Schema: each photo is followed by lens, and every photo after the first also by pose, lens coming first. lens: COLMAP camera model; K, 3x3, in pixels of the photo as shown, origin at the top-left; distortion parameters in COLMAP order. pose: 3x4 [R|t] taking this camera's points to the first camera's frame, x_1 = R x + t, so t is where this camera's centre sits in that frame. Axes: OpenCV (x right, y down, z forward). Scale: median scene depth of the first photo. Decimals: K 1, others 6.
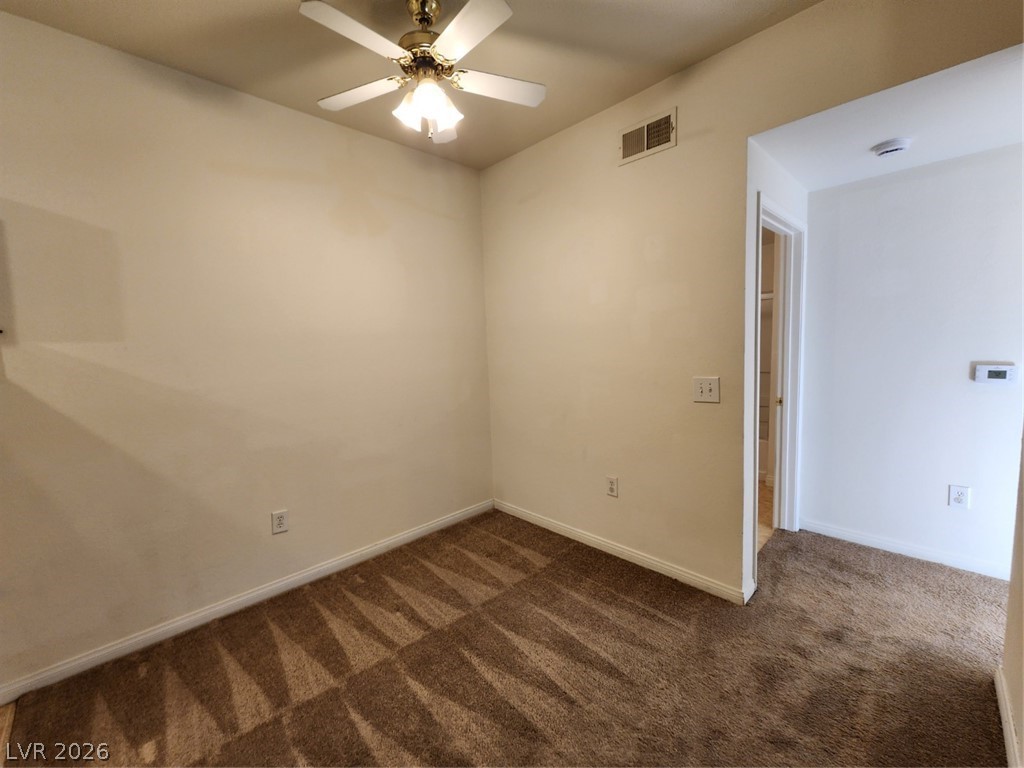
lens RADIAL K [[421.2, 0, 508.8], [0, 421.2, 379.0], [0, 0, 1]] dist [-0.001707, -0.000304]
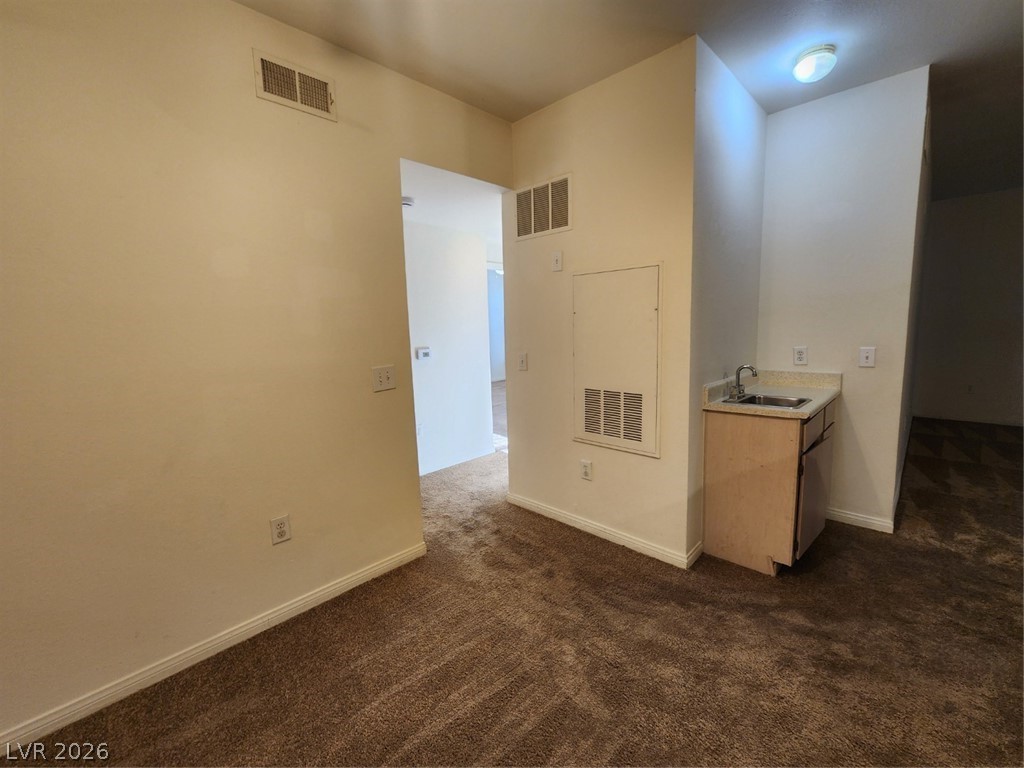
lens RADIAL K [[421.2, 0, 508.8], [0, 421.2, 379.0], [0, 0, 1]] dist [-0.001707, -0.000304]
pose [[-0.016433, -0.094009, 0.995436, -0.594447], [0.131154, 0.986766, 0.095355, -0.033092], [-0.991226, 0.132122, -0.003886, 0.709508]]
